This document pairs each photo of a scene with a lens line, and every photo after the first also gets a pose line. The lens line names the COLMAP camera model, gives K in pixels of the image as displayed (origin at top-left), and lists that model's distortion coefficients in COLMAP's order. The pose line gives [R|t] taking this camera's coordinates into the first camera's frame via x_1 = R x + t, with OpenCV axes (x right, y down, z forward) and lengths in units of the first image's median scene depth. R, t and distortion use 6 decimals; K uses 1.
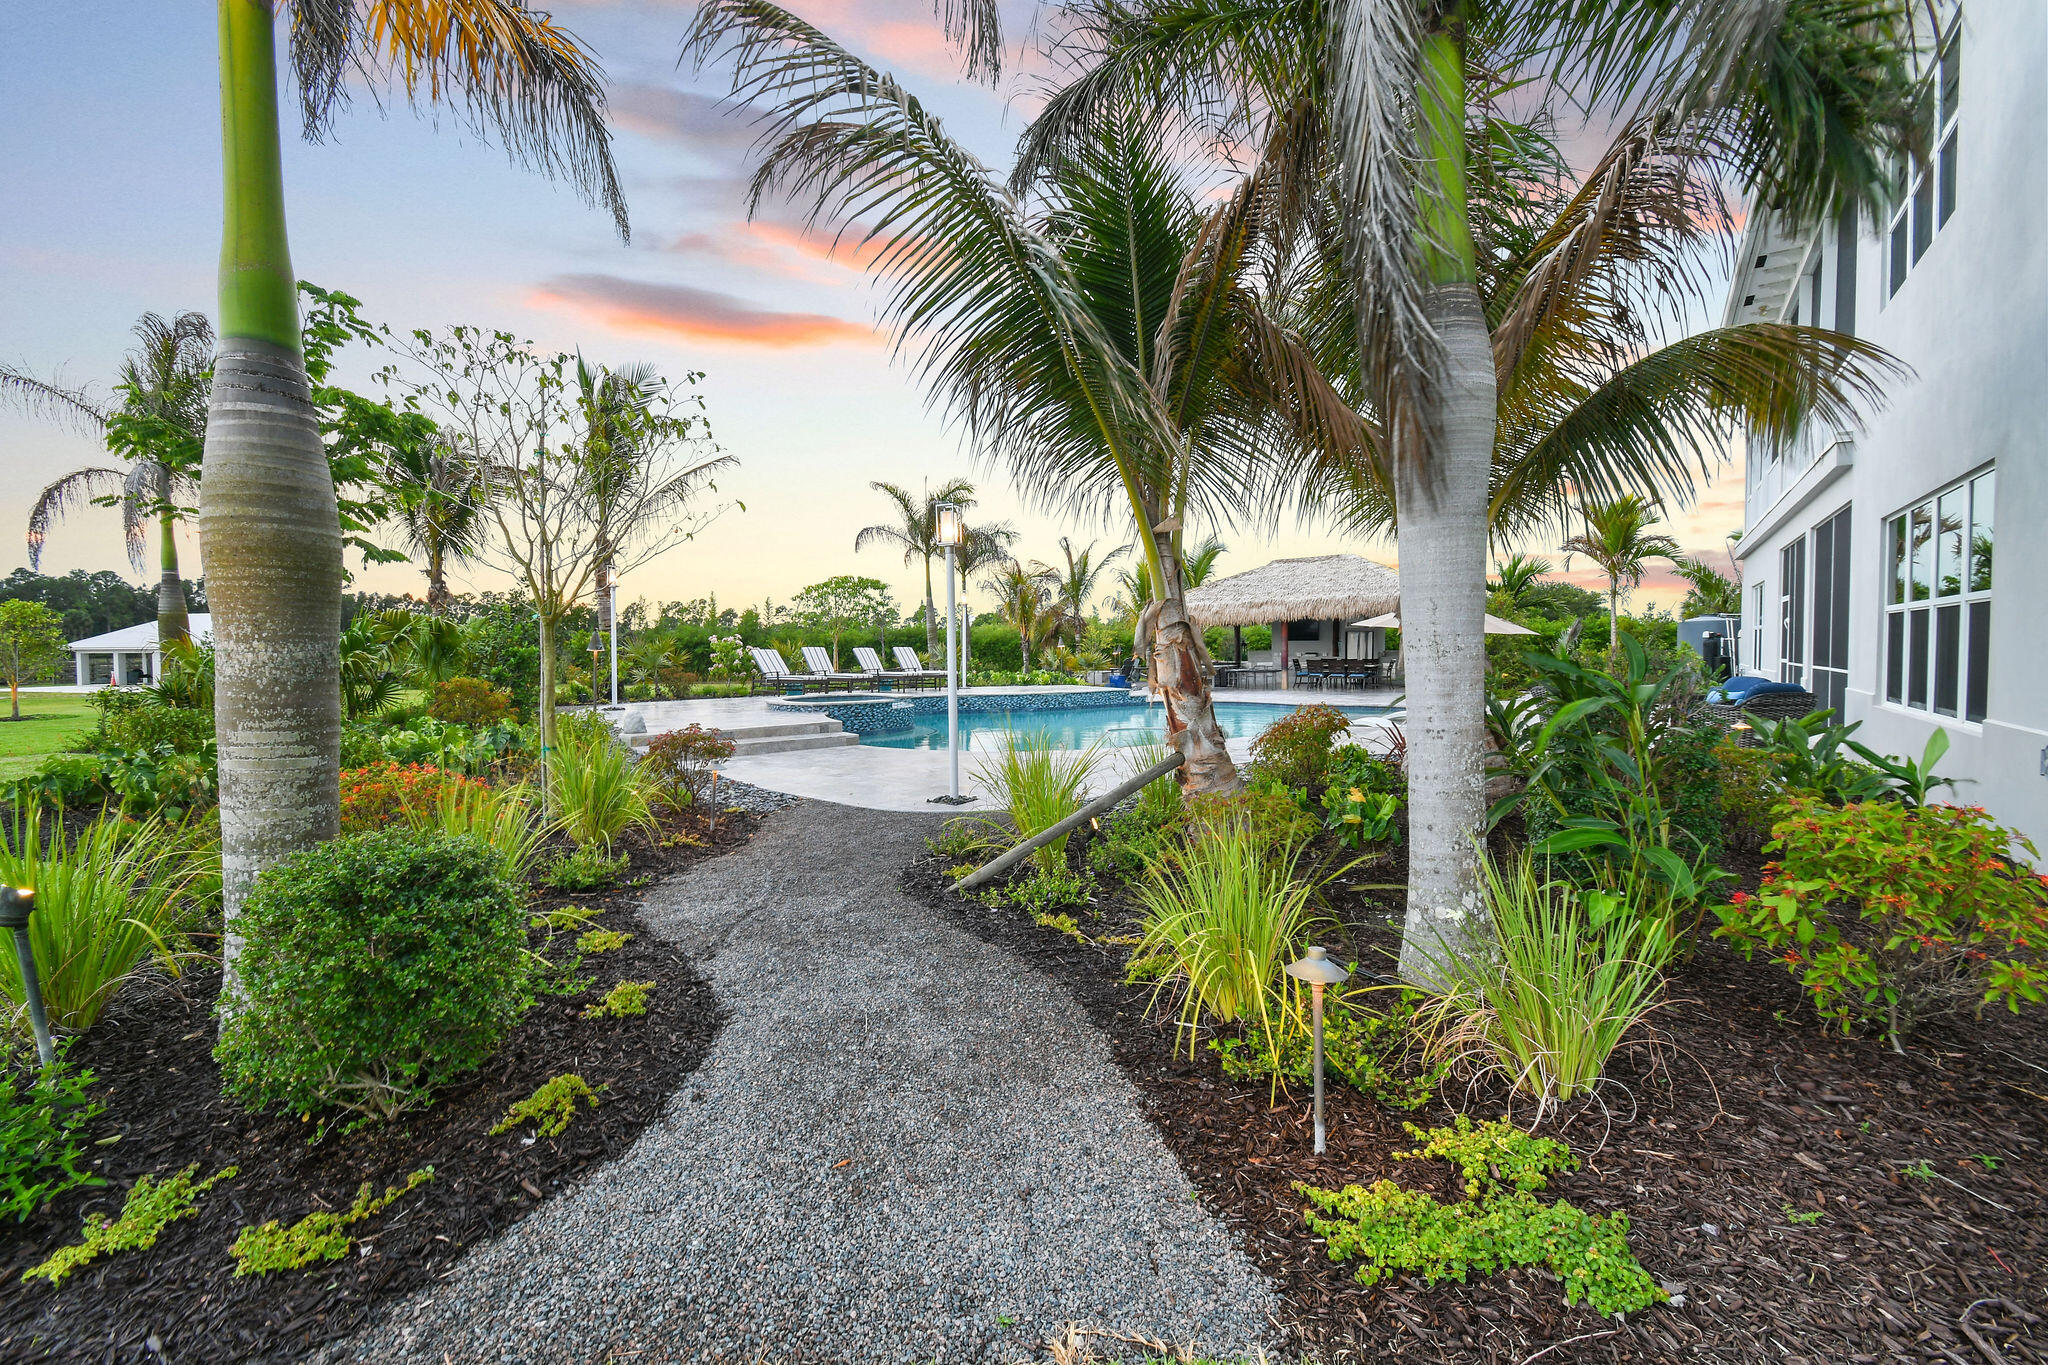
lens RADIAL K [[902.9, 0, 1024.0], [0, 902.9, 682.5], [0, 0, 1]] dist [0.000259, 0.000156]
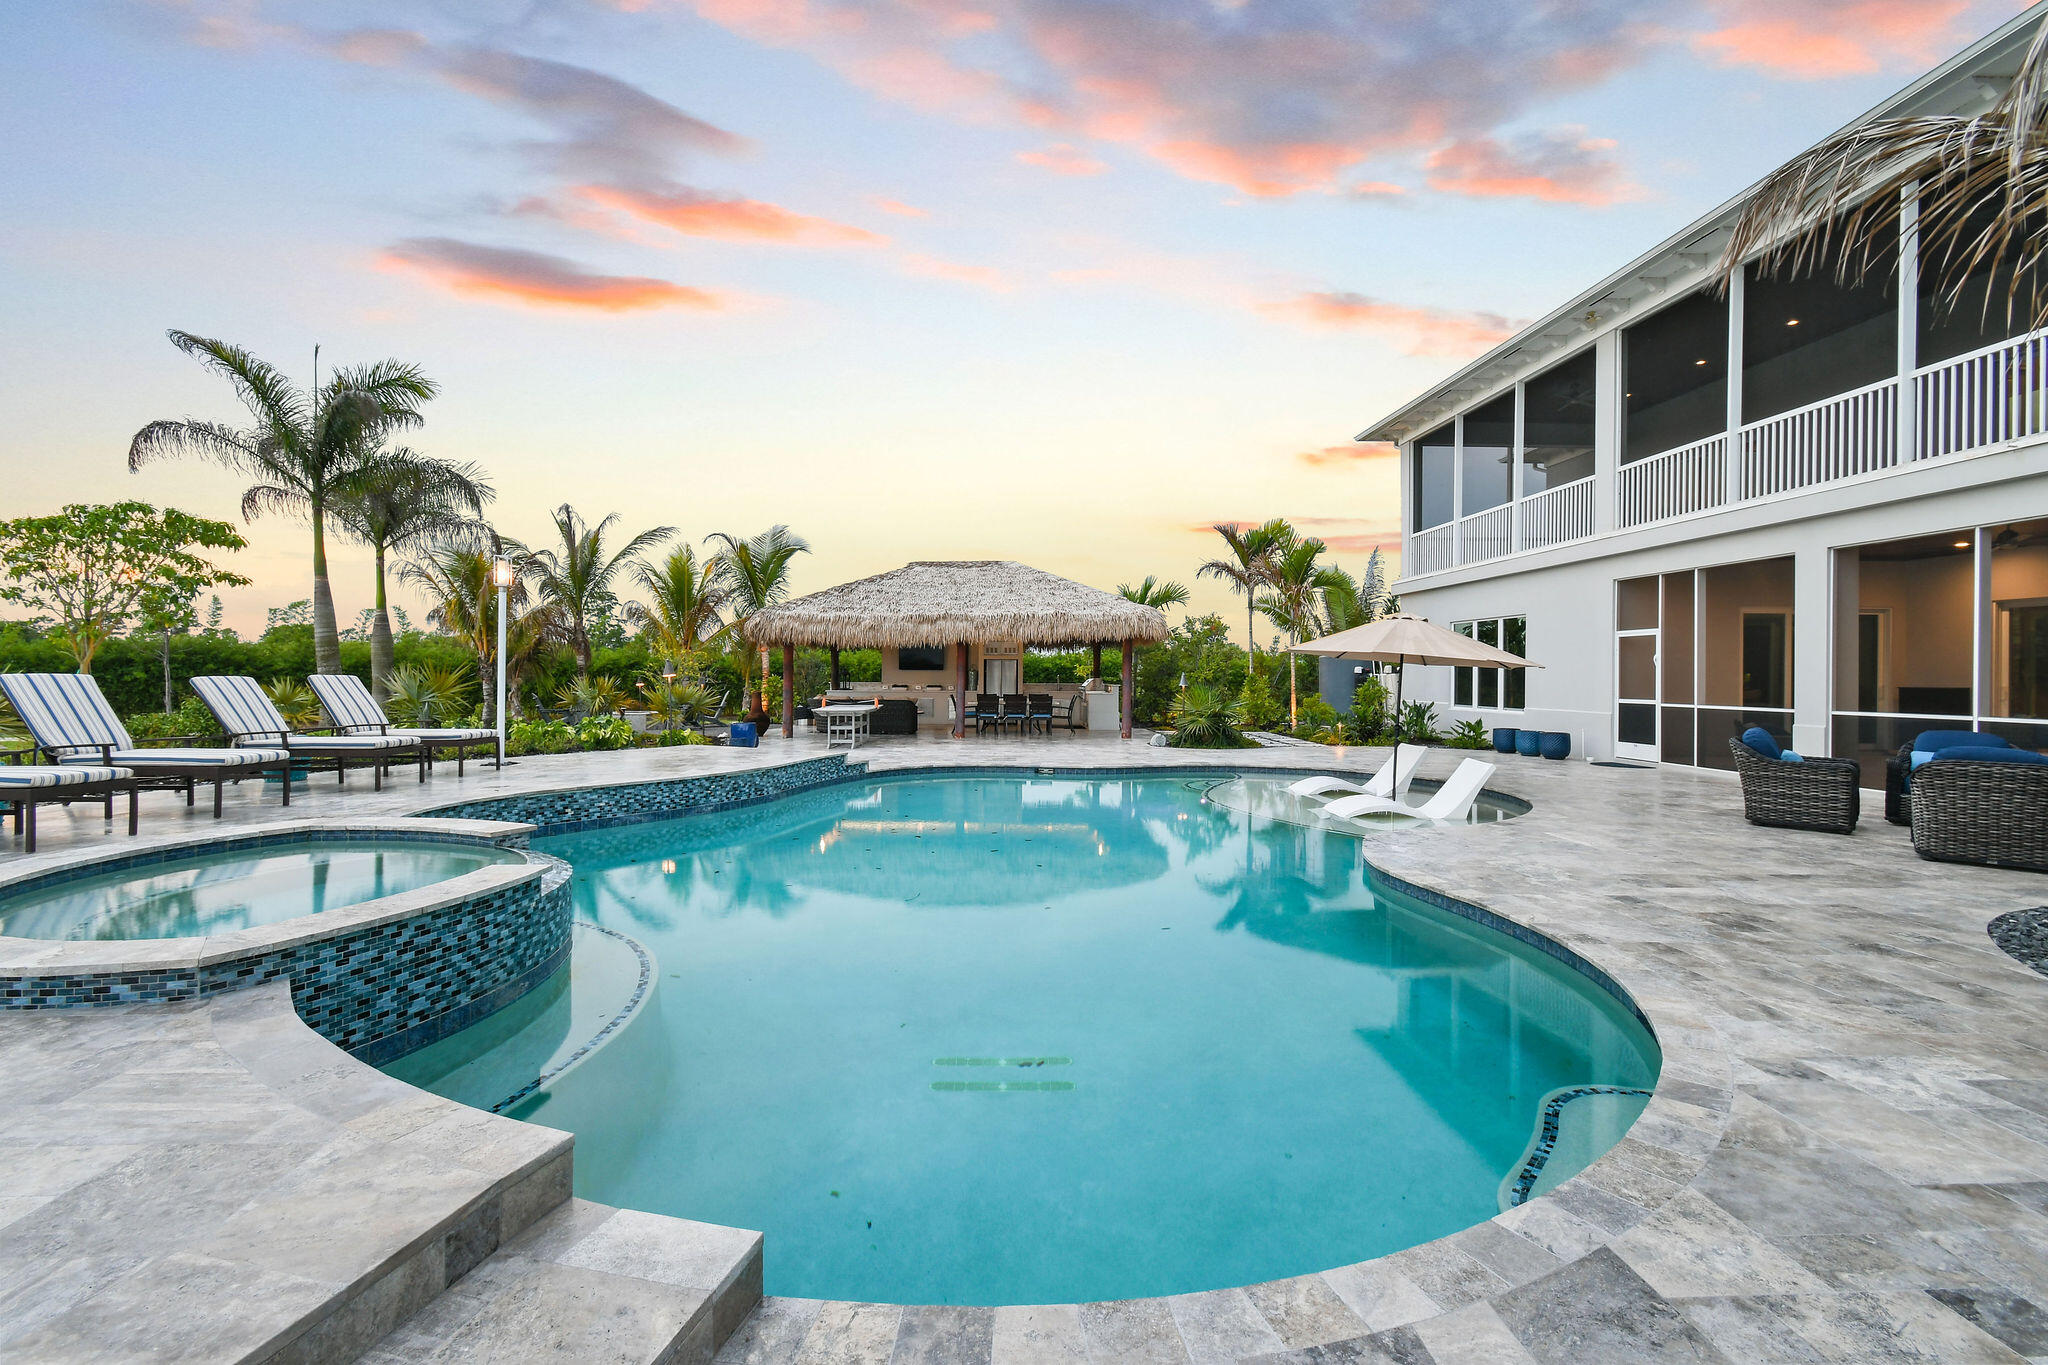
lens RADIAL K [[902.9, 0, 1024.0], [0, 902.9, 682.5], [0, 0, 1]] dist [0.000259, 0.000156]
pose [[0.795915, 0.004470, 0.605391, -0.103138], [0.014098, 0.999565, -0.025916, -0.015281], [-0.605244, 0.029162, 0.795506, 0.358022]]
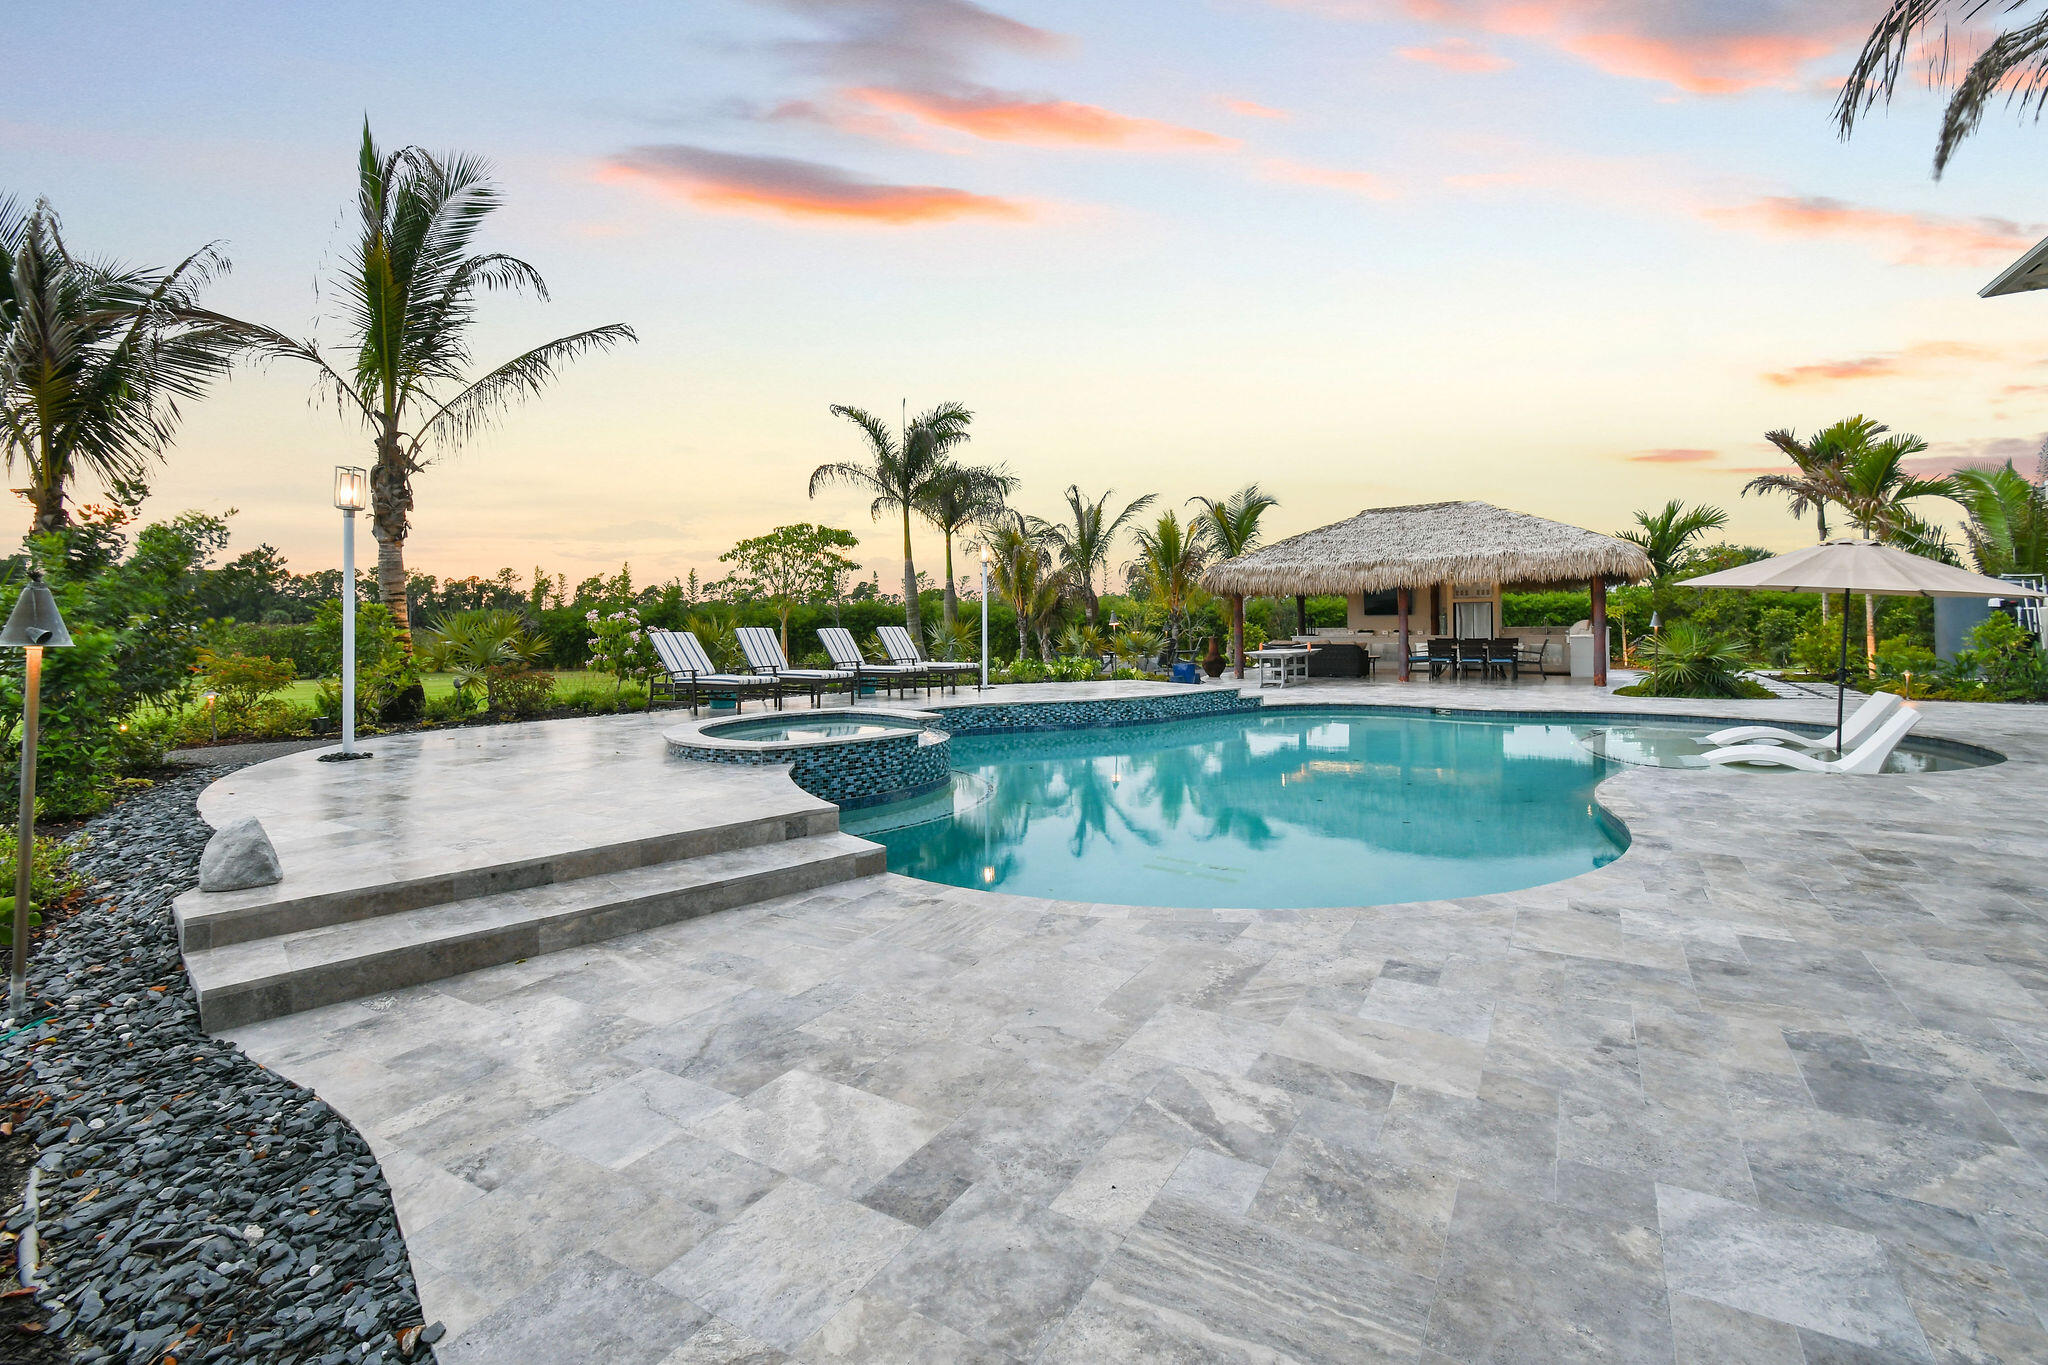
lens RADIAL K [[923.0, 0, 1029.1], [0, 923.0, 605.8], [0, 0, 1]] dist [0.010687, -0.000003]
pose [[0.997486, -0.004931, 0.070687, -0.063270], [0.009159, 0.998180, -0.059613, -0.010260], [-0.070265, 0.060111, 0.995716, 0.249519]]
